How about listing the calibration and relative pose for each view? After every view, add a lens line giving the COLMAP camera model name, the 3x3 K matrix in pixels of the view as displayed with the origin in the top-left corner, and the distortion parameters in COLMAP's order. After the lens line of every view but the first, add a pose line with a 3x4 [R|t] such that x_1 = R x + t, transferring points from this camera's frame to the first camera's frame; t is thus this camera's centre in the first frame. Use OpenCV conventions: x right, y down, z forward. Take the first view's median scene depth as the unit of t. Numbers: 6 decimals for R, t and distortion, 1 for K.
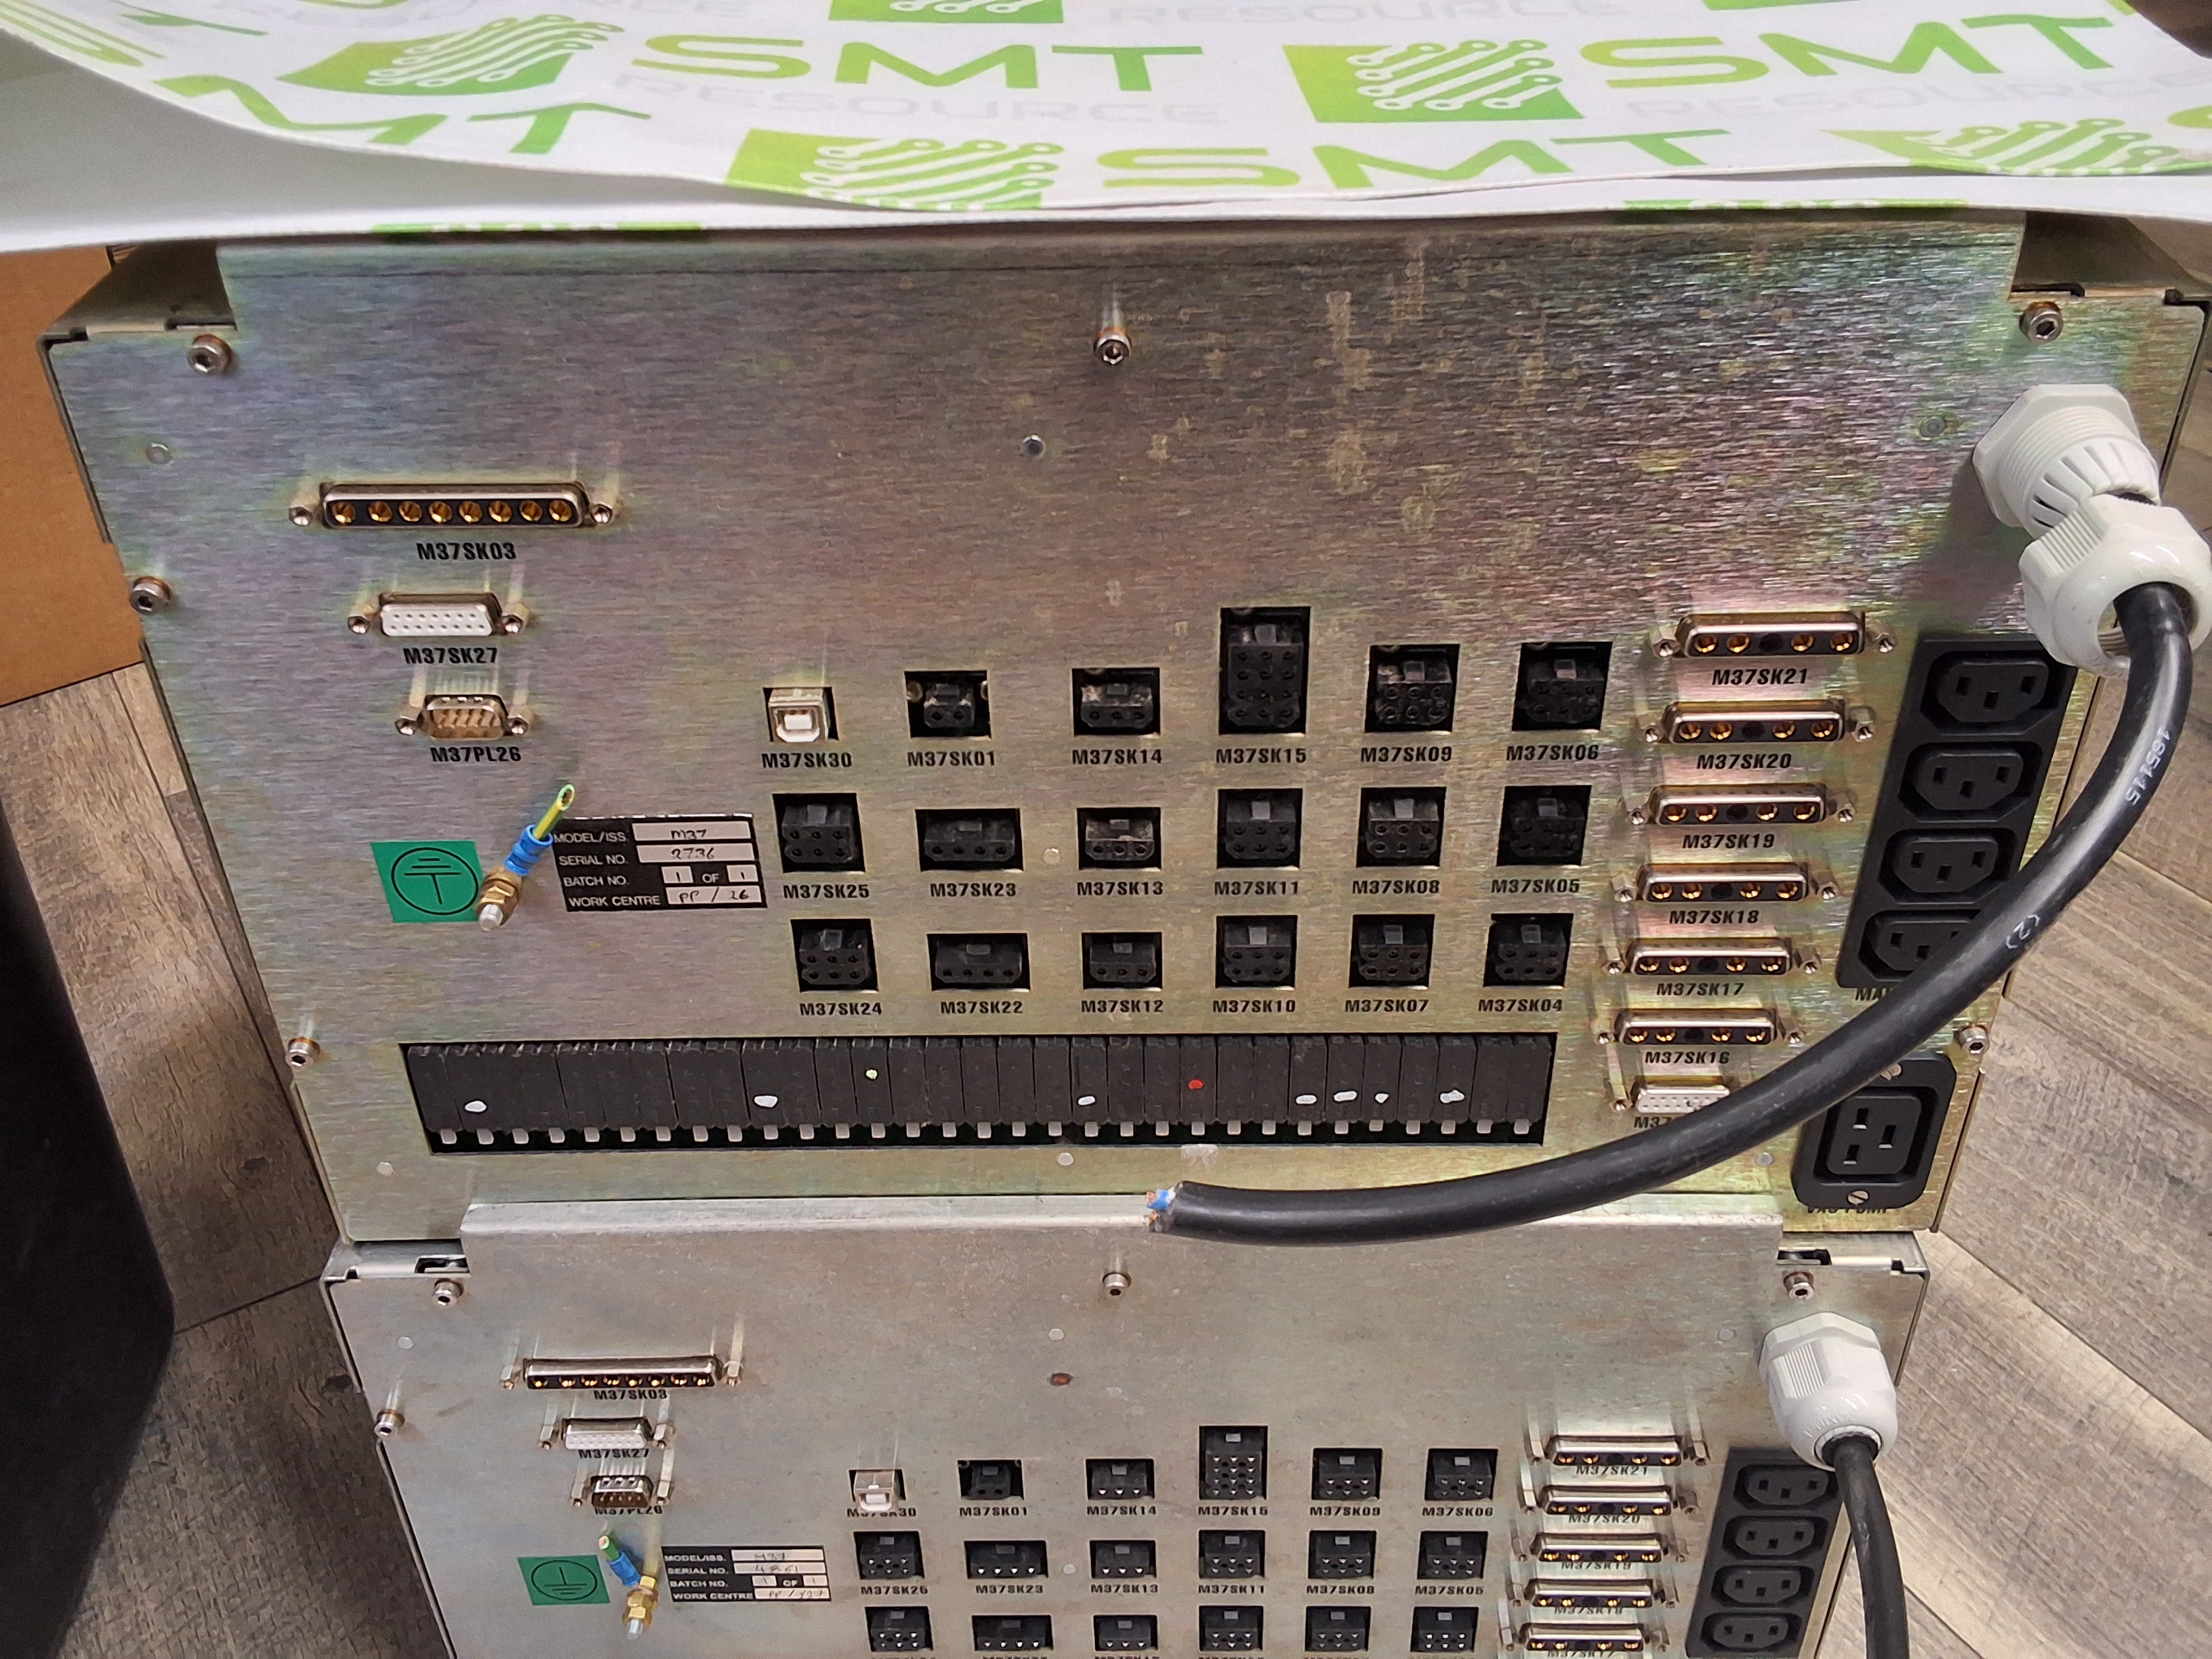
lens RADIAL K [[2074.8, 0, 1100.9], [0, 2074.8, 838.8], [0, 0, 1]] dist [0.153856, -0.277593]
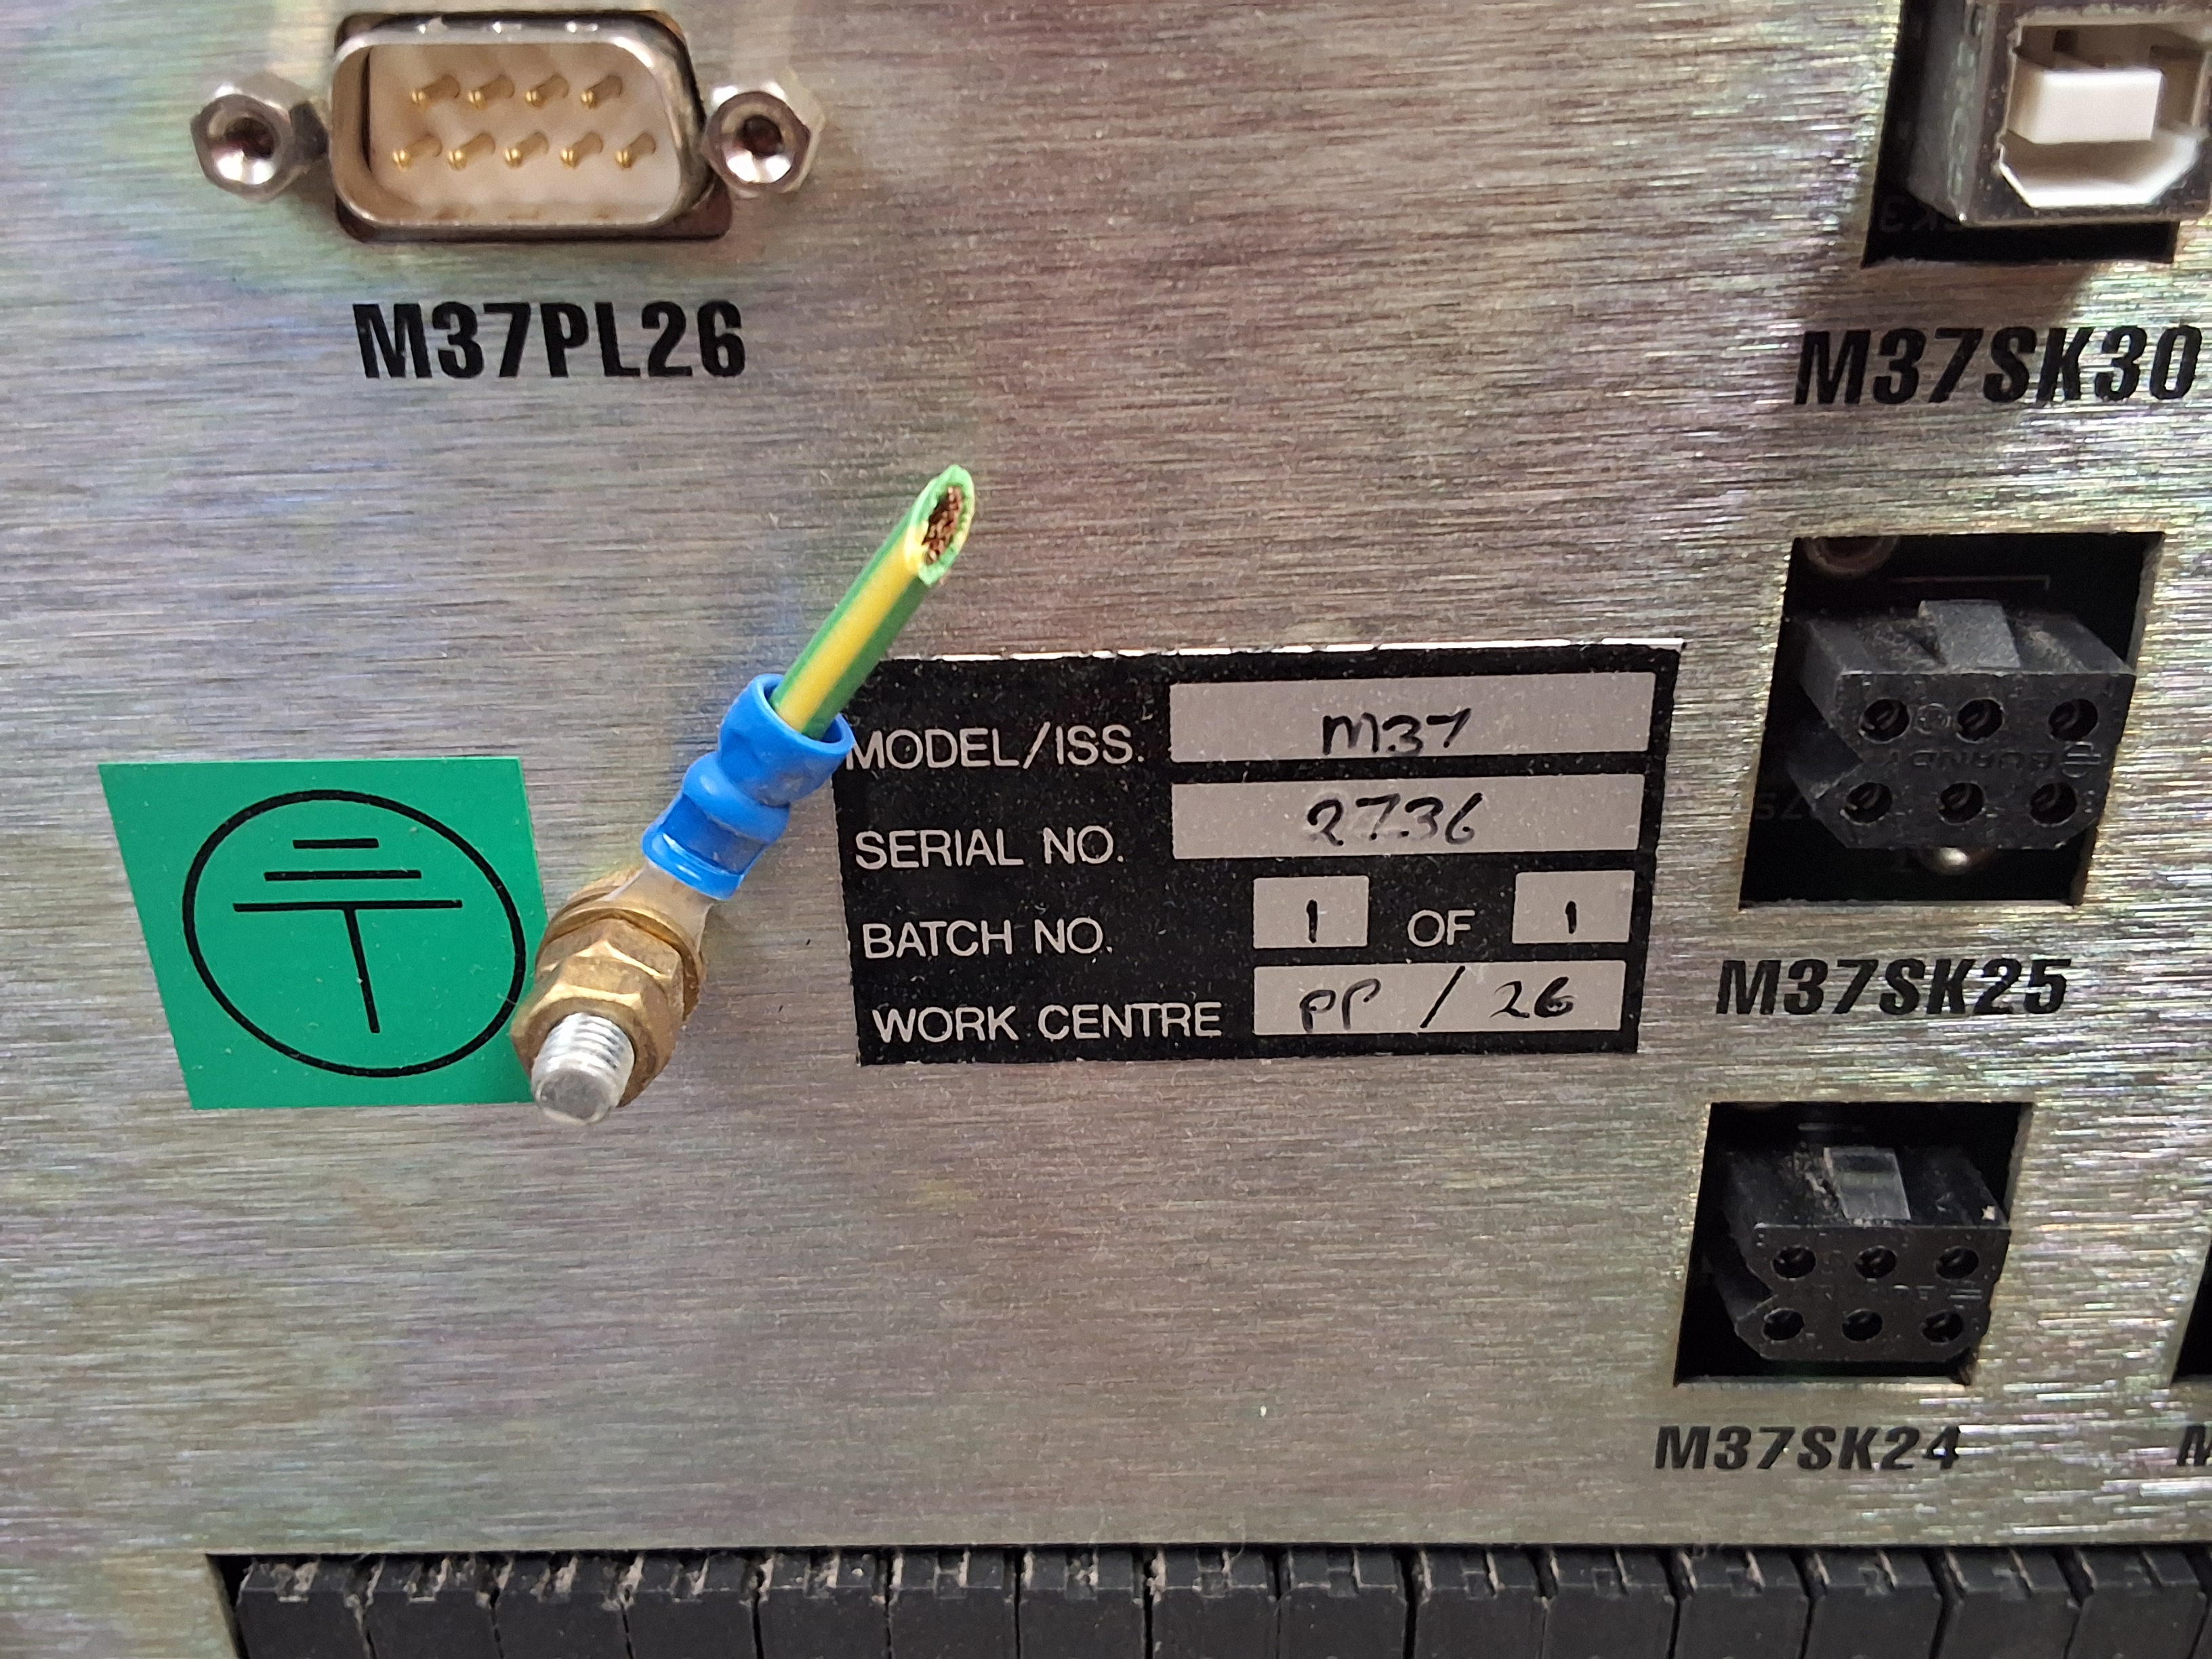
lens RADIAL K [[2074.8, 0, 1100.9], [0, 2074.8, 838.8], [0, 0, 1]] dist [0.153856, -0.277593]
pose [[0.999971, 0.003959, 0.006529, -0.232221], [-0.003007, 0.990154, -0.139947, 0.044127], [-0.007019, 0.139923, 0.990137, 0.757243]]
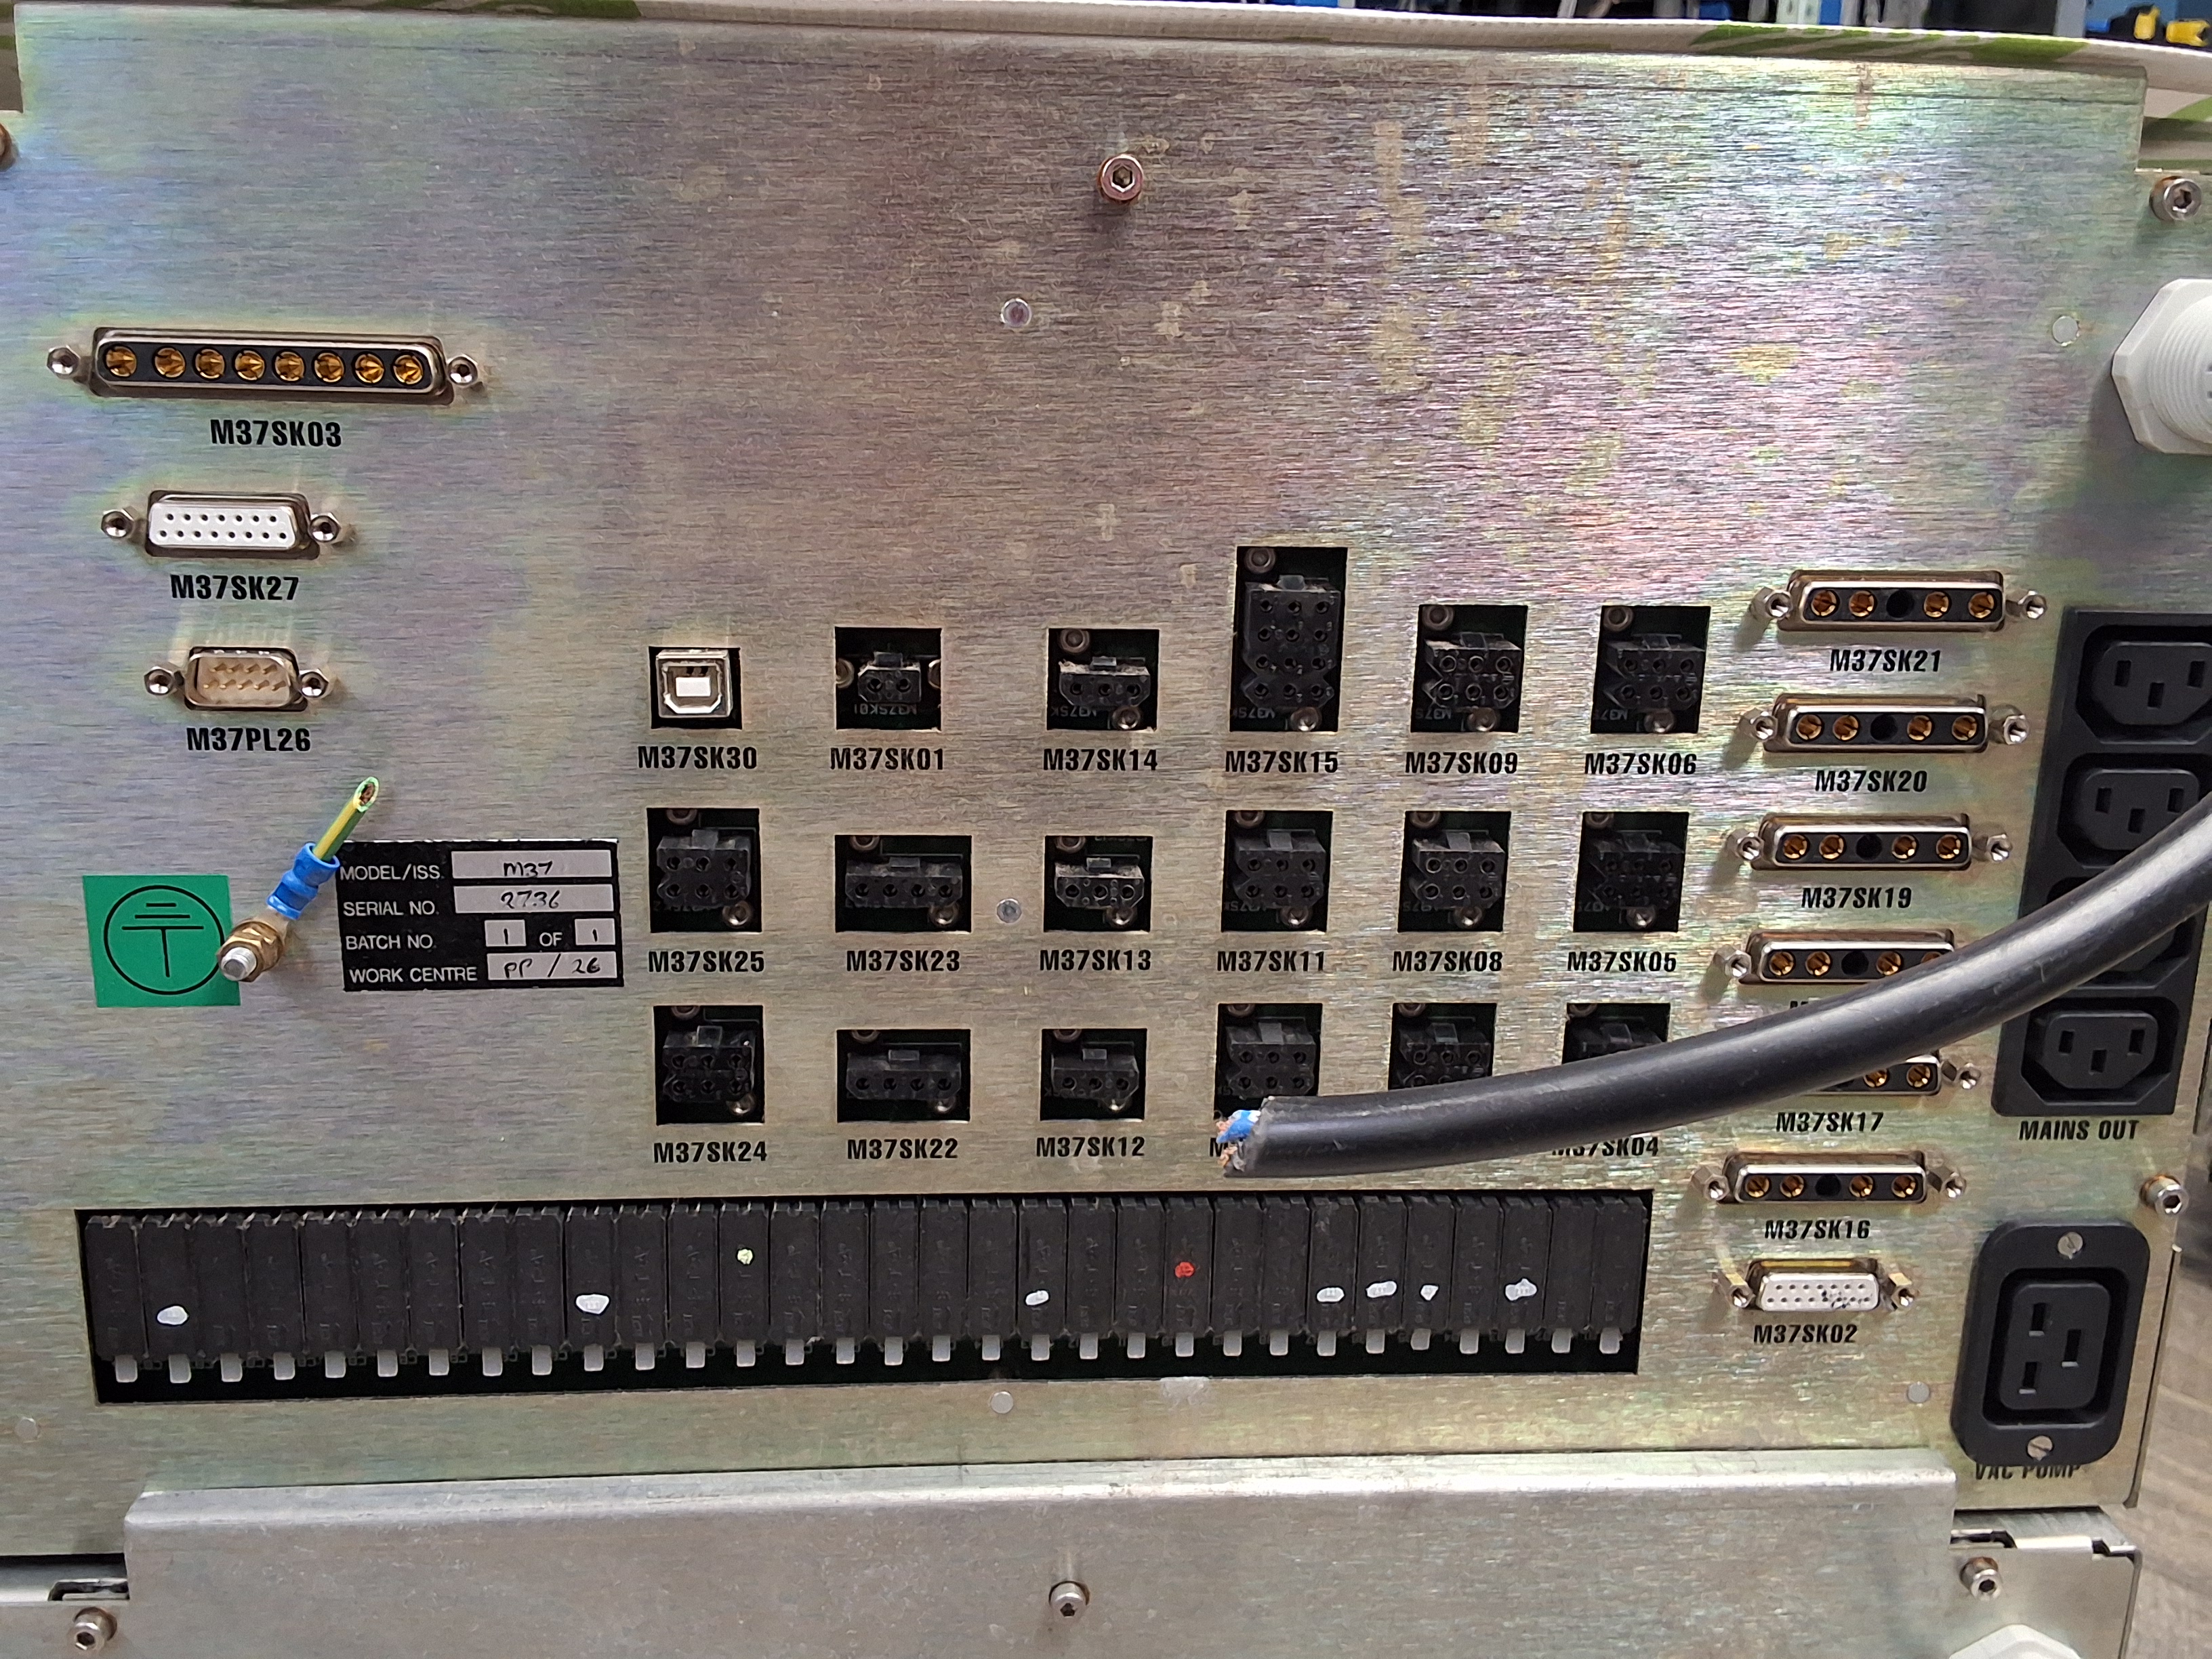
lens RADIAL K [[2074.8, 0, 1100.9], [0, 2074.8, 838.8], [0, 0, 1]] dist [0.153856, -0.277593]
pose [[0.994694, 0.022030, 0.100489, -0.067806], [0.015541, 0.933413, -0.358467, 0.260438], [-0.101694, 0.358127, 0.928118, 0.272775]]
